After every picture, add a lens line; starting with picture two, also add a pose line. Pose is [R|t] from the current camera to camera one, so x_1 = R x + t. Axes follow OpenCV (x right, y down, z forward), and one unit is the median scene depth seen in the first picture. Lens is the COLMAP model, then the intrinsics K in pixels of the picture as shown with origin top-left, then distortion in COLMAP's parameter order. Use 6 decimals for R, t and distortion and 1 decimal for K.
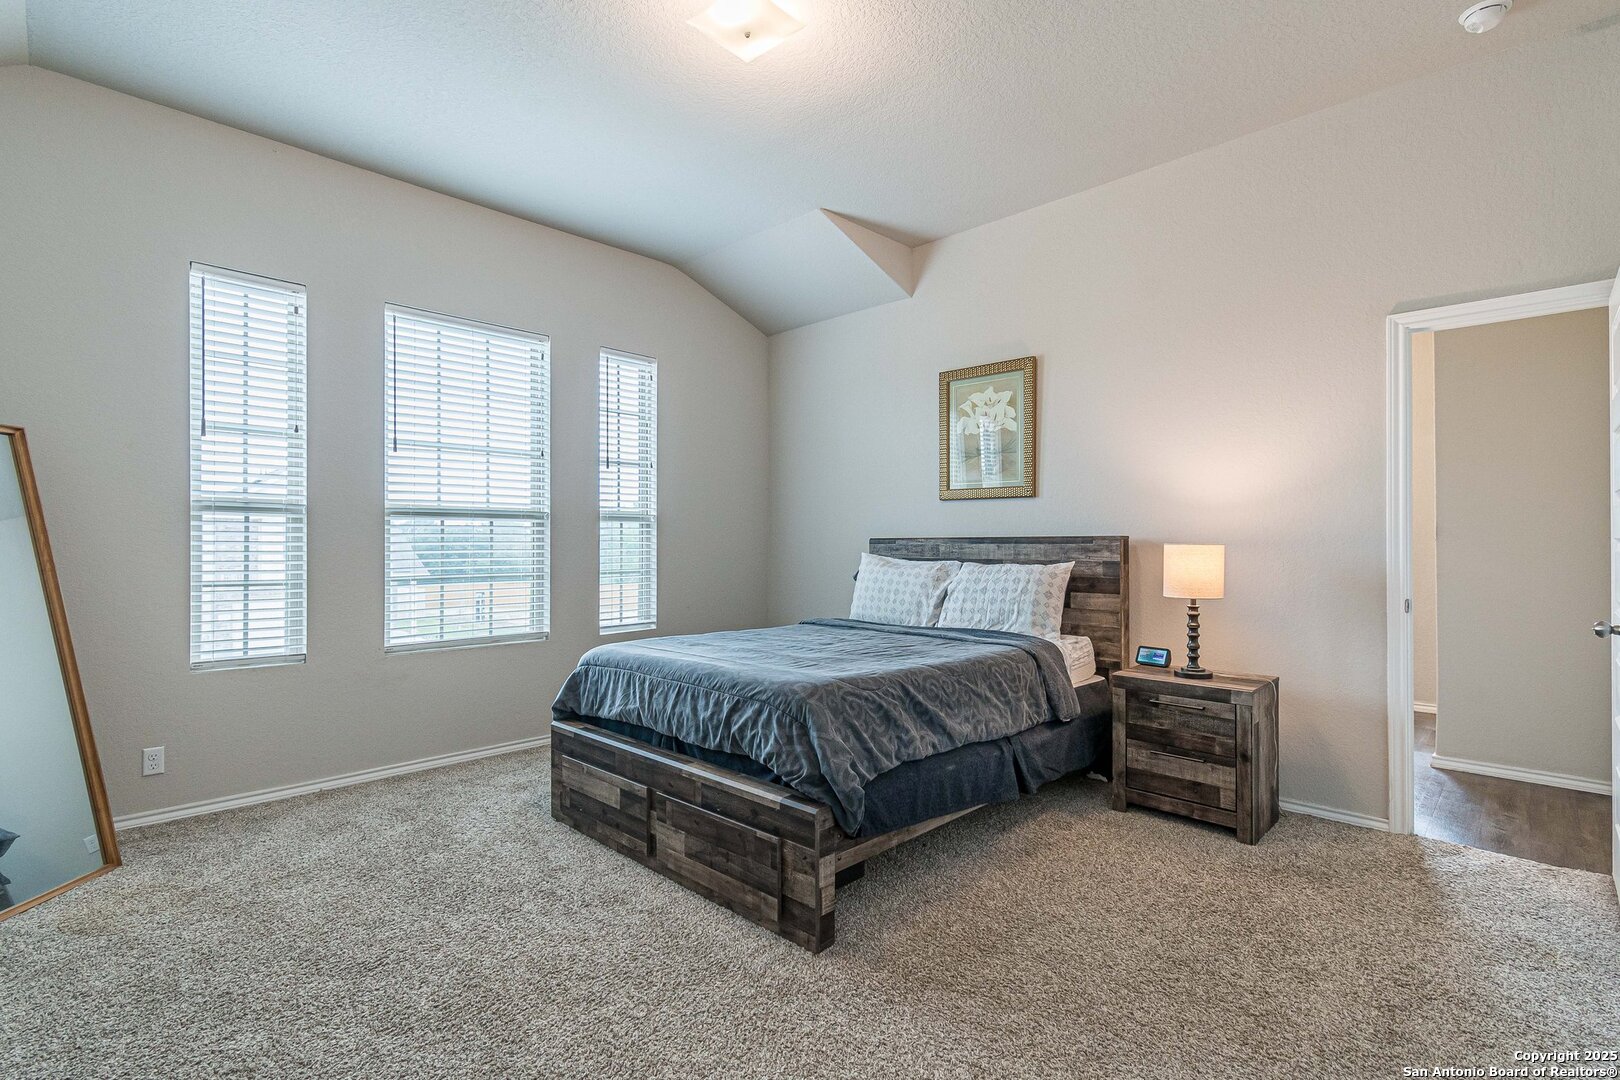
lens RADIAL K [[759.3, 0, 811.2], [0, 759.3, 545.6], [0, 0, 1]] dist [-0.051621, -0.000086]
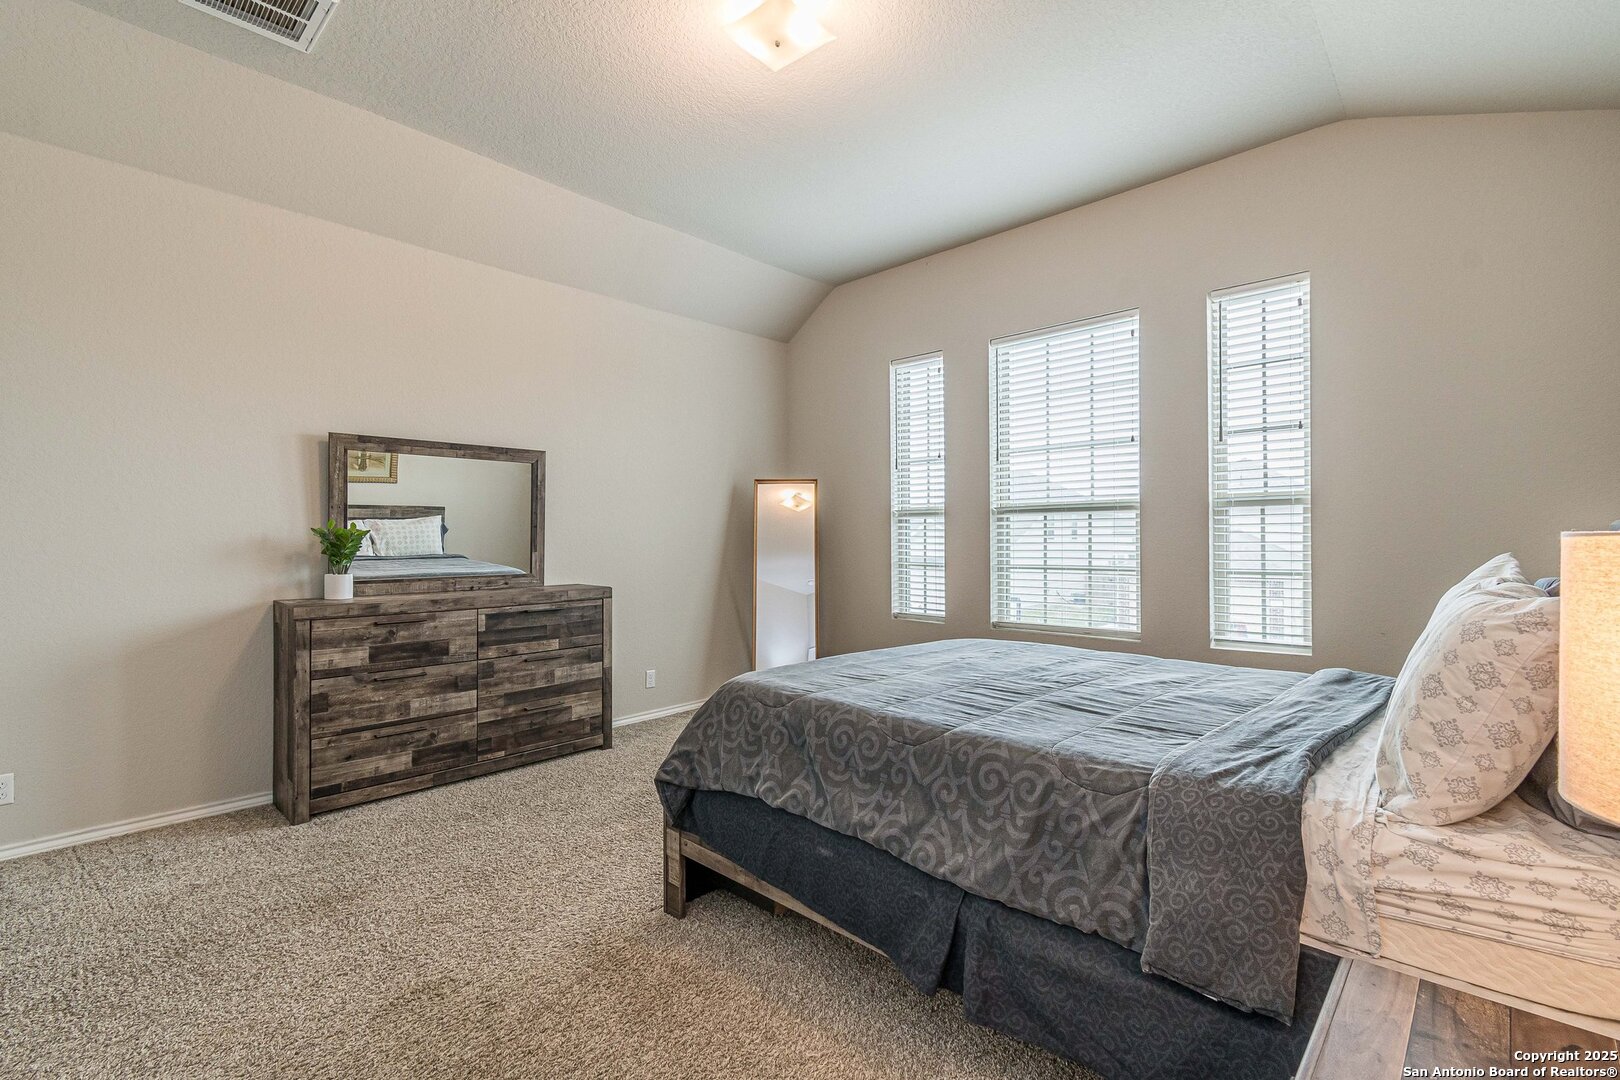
lens RADIAL K [[718.6, 0, 792.5], [0, 718.6, 538.5], [0, 0, 1]] dist [0.000215, -0.000420]
pose [[-0.008894, 0.000668, -0.999960, 0.477064], [0.005096, 0.999987, 0.000622, -0.002304], [0.999947, -0.005090, -0.008897, 0.537028]]
